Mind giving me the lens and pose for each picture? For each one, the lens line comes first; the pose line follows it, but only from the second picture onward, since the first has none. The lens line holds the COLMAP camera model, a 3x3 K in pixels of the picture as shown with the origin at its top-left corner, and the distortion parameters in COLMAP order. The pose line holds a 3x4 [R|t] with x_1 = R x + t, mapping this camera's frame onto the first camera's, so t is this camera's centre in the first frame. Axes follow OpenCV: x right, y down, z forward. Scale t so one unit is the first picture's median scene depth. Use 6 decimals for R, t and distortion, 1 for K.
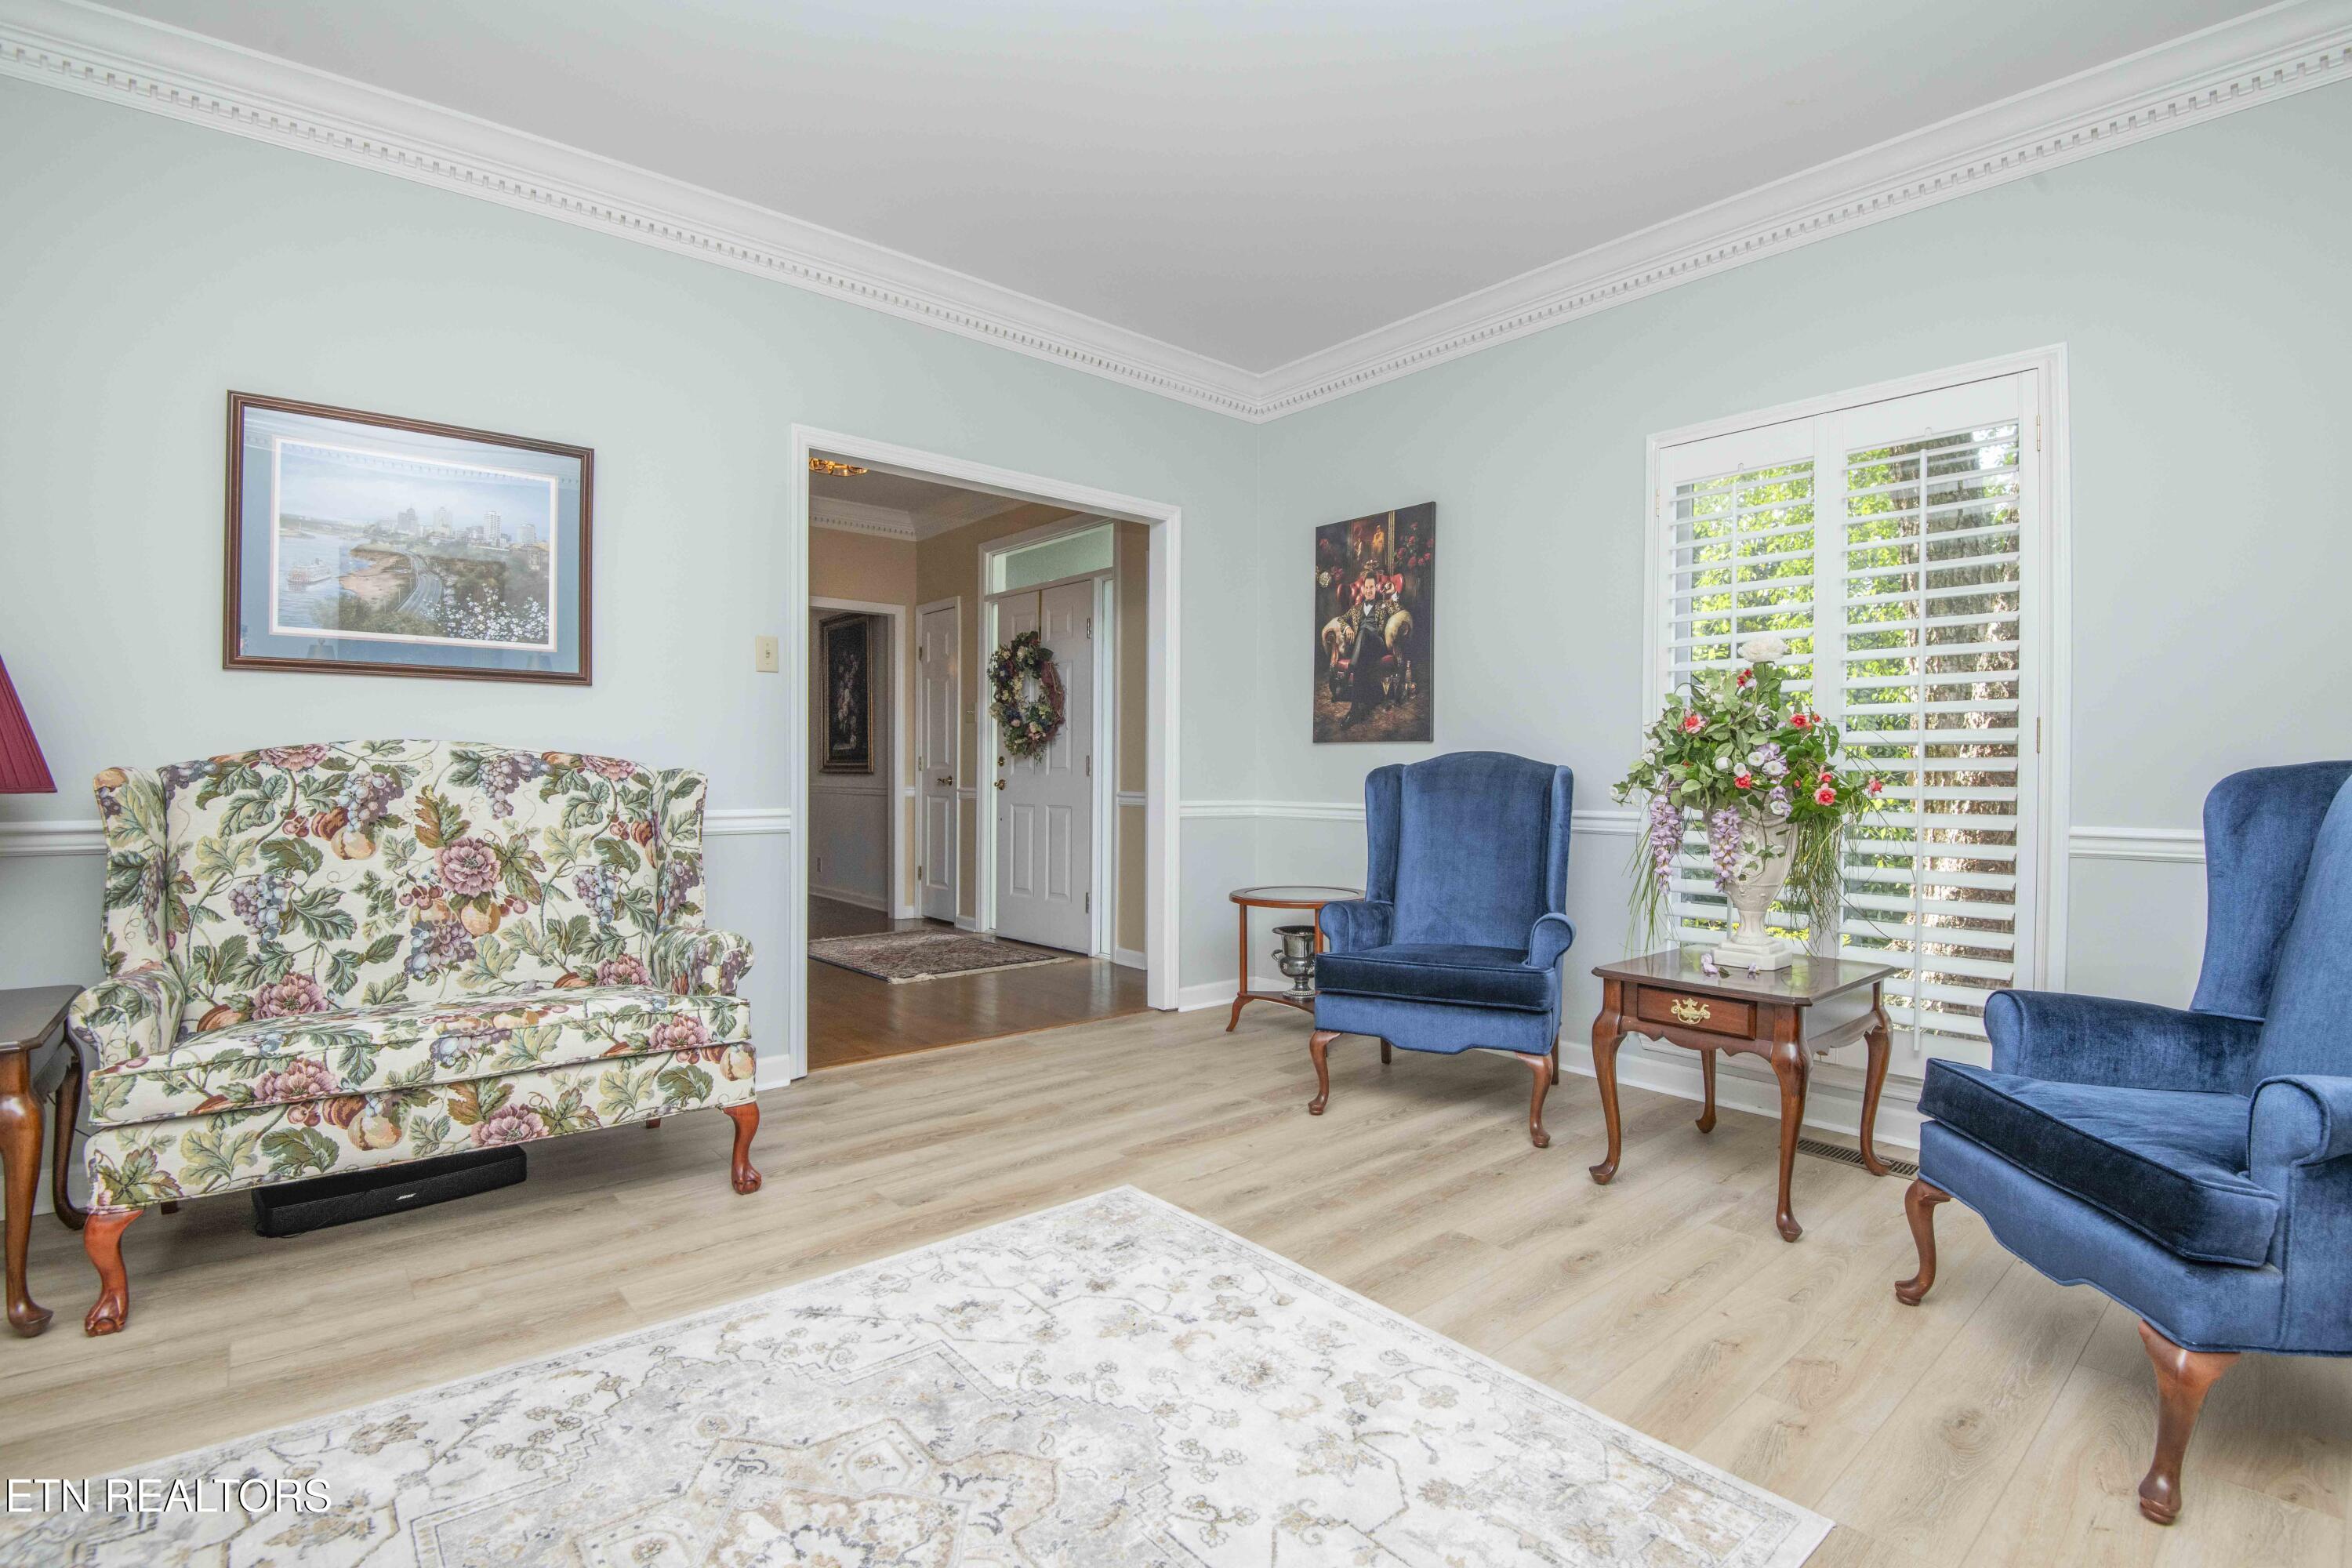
lens RADIAL K [[1083.3, 0, 1198.9], [0, 1083.3, 790.0], [0, 0, 1]] dist [-0.020308, -0.014317]
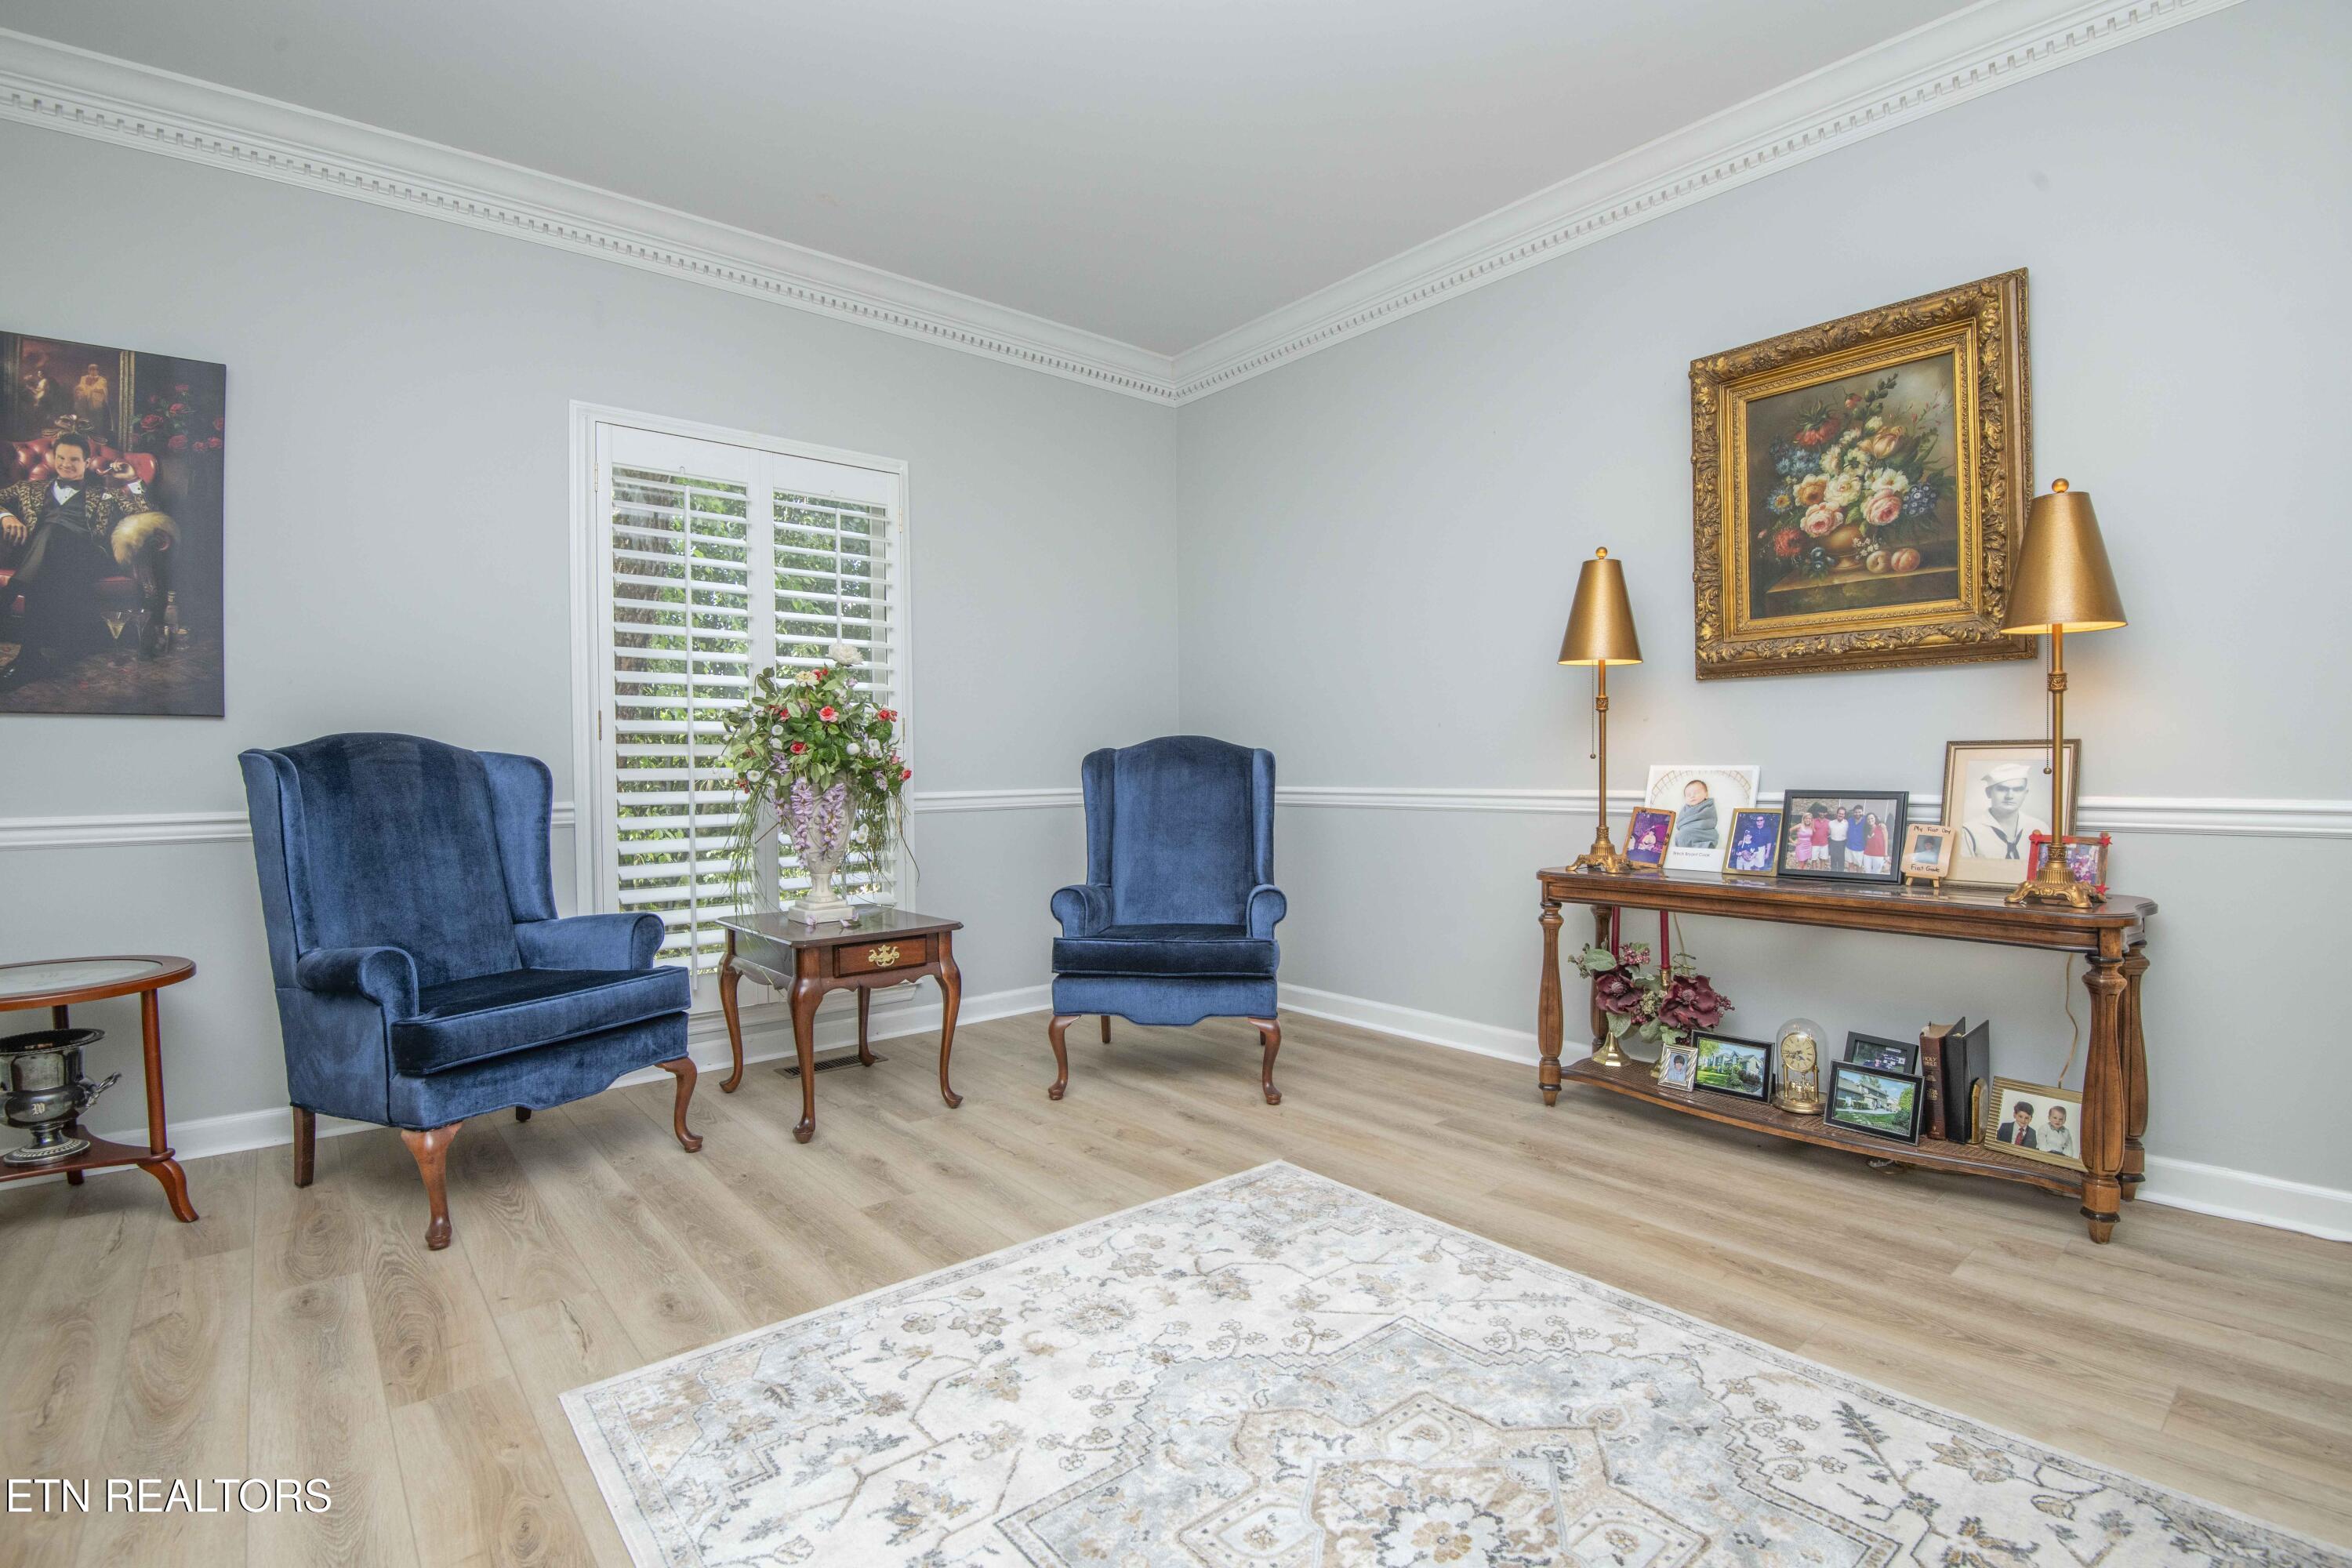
lens RADIAL K [[1083.3, 0, 1191.6], [0, 1083.3, 777.1], [0, 0, 1]] dist [-0.020308, -0.014317]
pose [[0.010828, -0.025760, 0.999610, -0.702254], [0.023110, 0.999408, 0.025504, -0.014662], [-0.999674, 0.022825, 0.011417, 0.615031]]
